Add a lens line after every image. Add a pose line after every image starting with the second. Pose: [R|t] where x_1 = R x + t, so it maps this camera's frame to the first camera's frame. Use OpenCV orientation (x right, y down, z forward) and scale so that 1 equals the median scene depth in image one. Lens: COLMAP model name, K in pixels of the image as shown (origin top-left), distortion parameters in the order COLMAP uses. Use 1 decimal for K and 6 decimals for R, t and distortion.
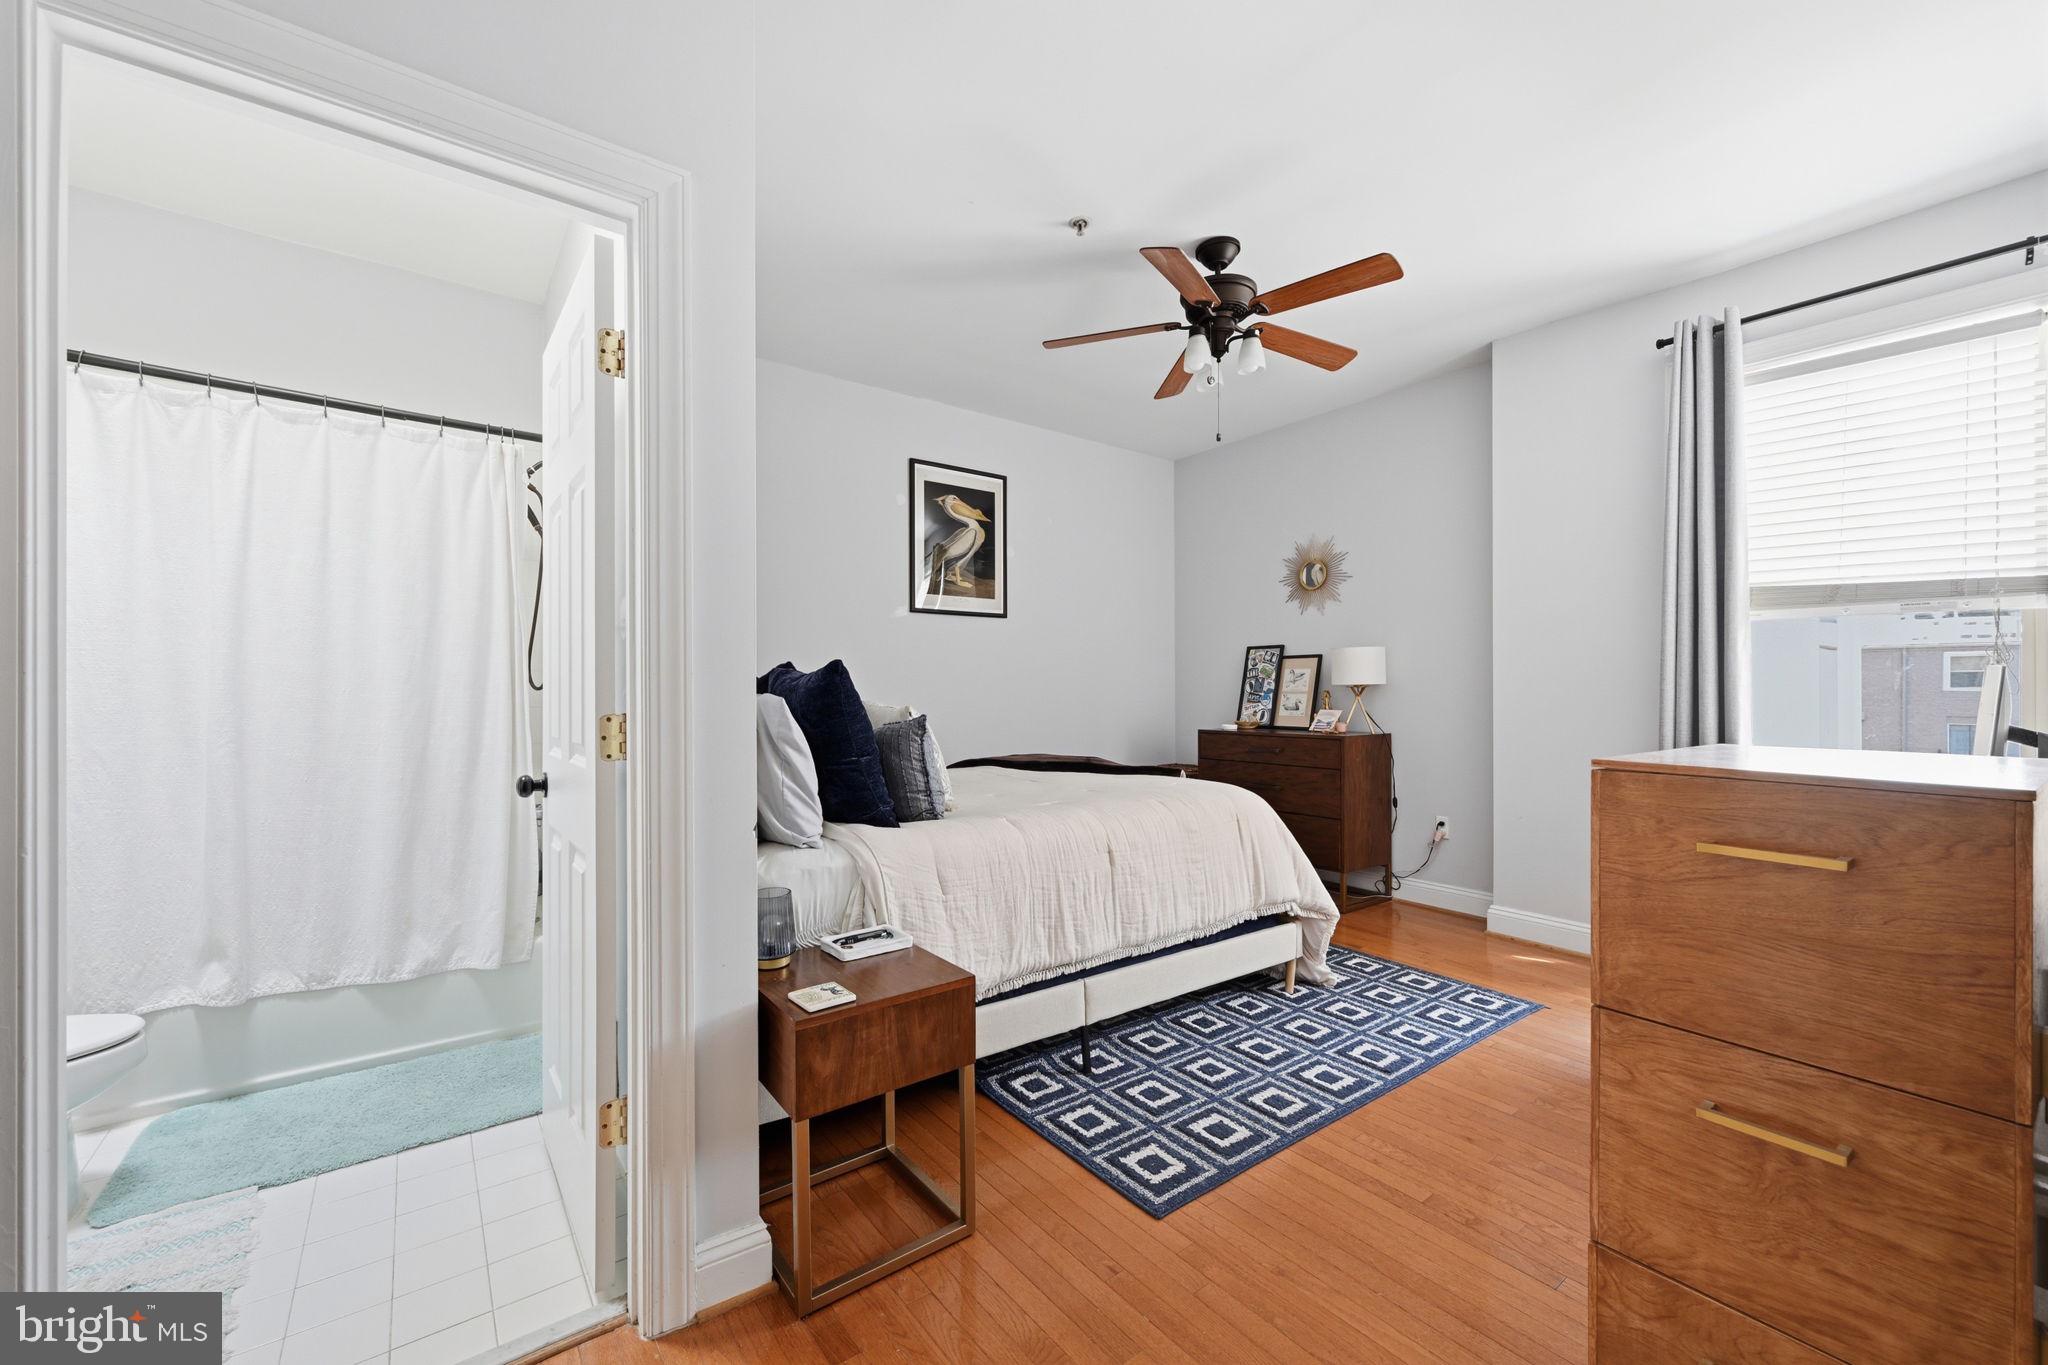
lens RADIAL K [[807.8, 0, 1029.3], [0, 807.8, 689.9], [0, 0, 1]] dist [-0.001957, 0.001061]
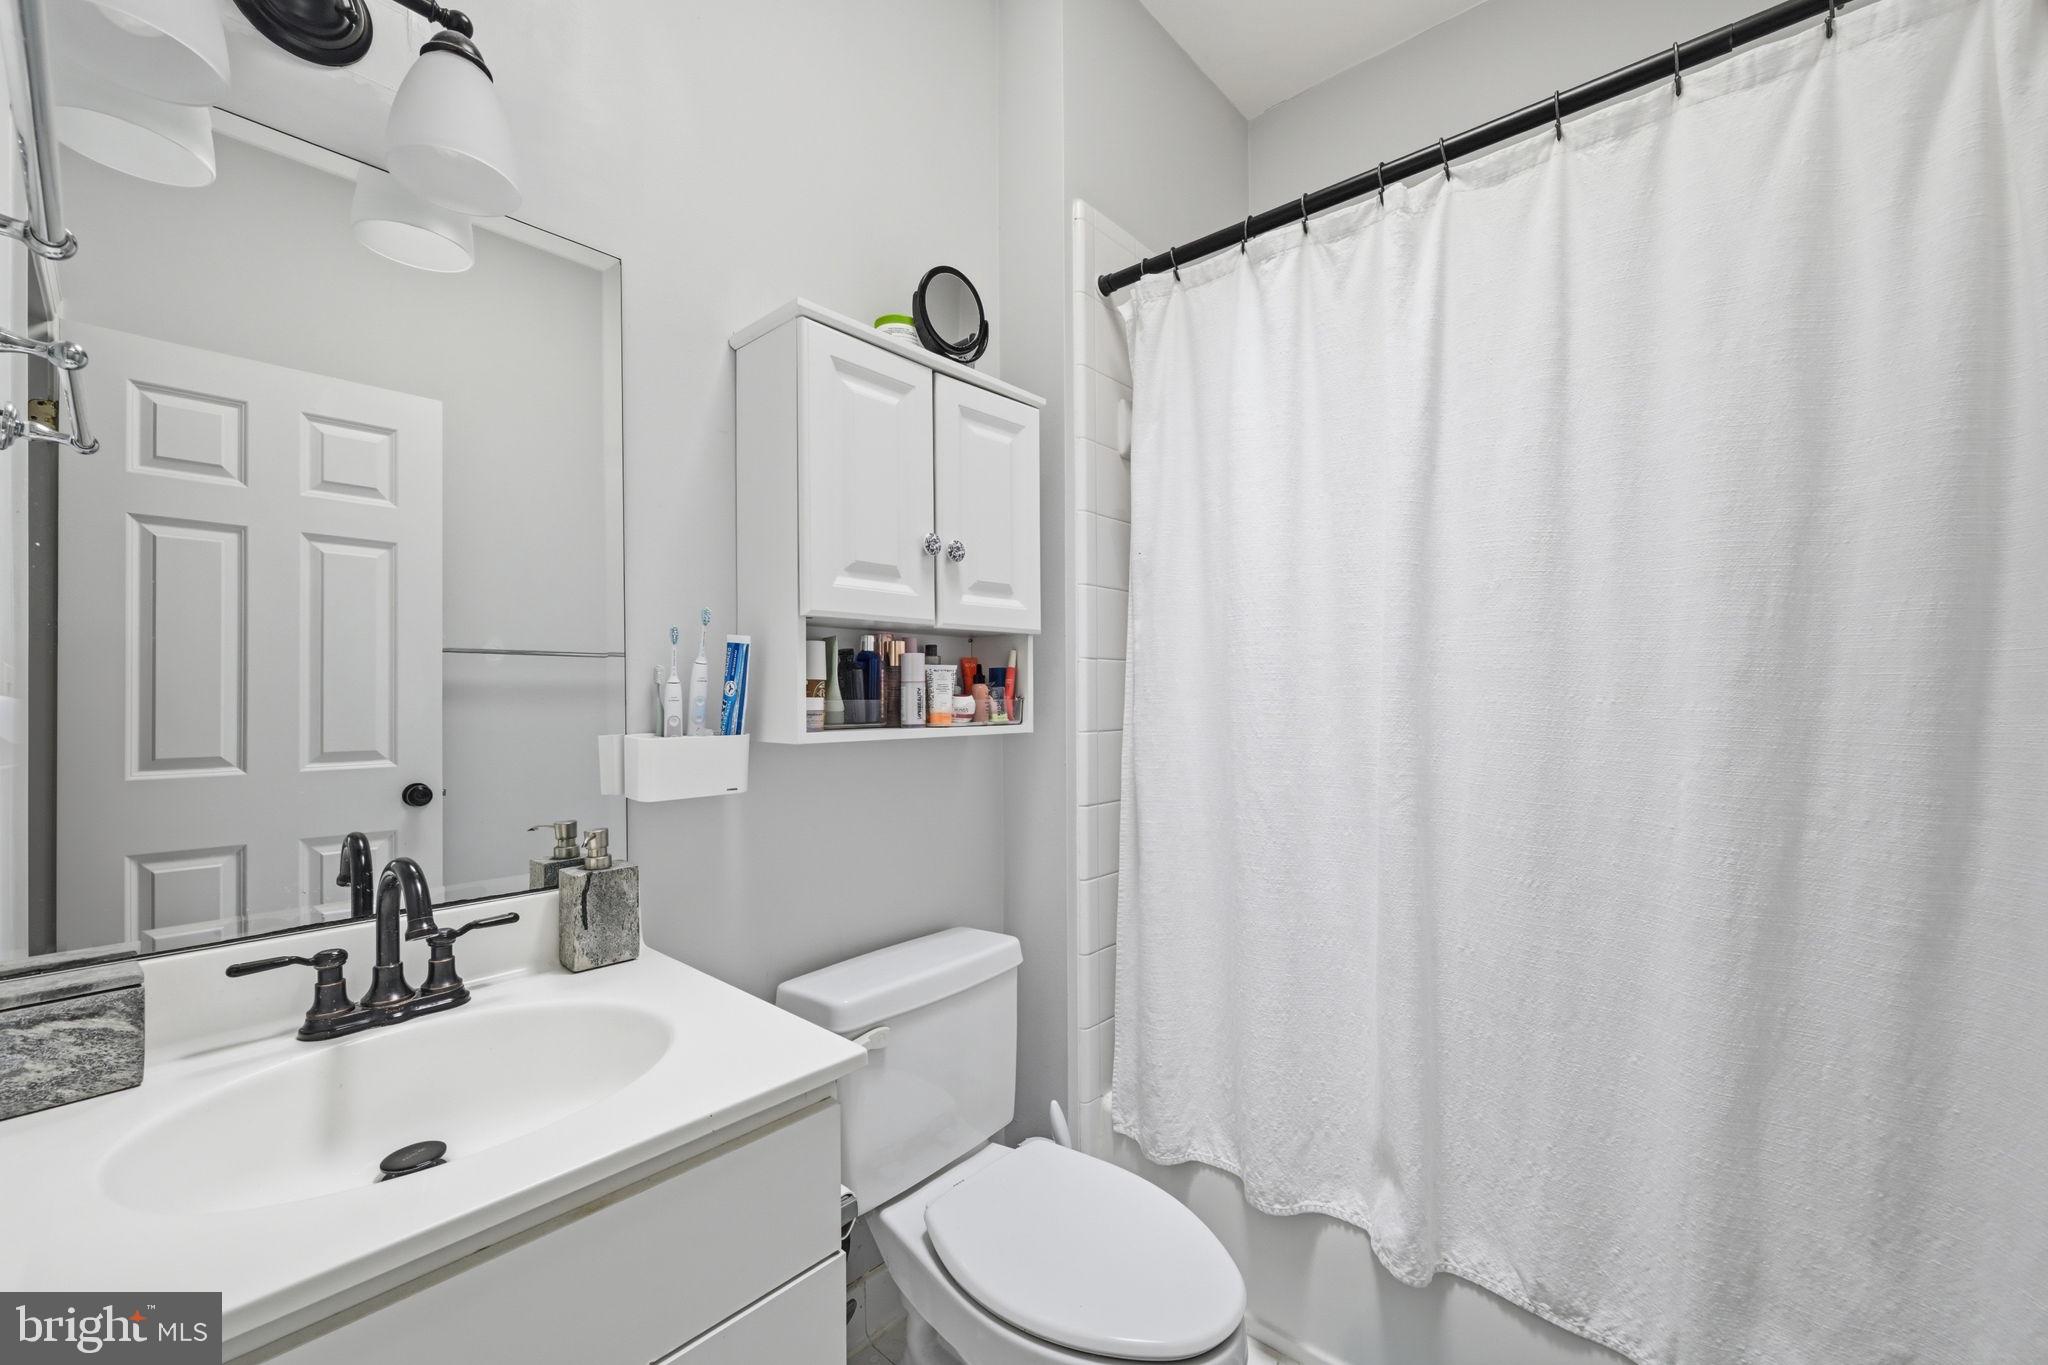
lens RADIAL K [[807.8, 0, 1033.0], [0, 807.8, 696.9], [0, 0, 1]] dist [-0.001957, 0.001061]
pose [[0.213932, -0.009191, -0.976805, -0.491787], [0.001337, 0.999958, -0.009116, 0.001379], [0.976848, 0.000644, 0.213935, 0.615946]]
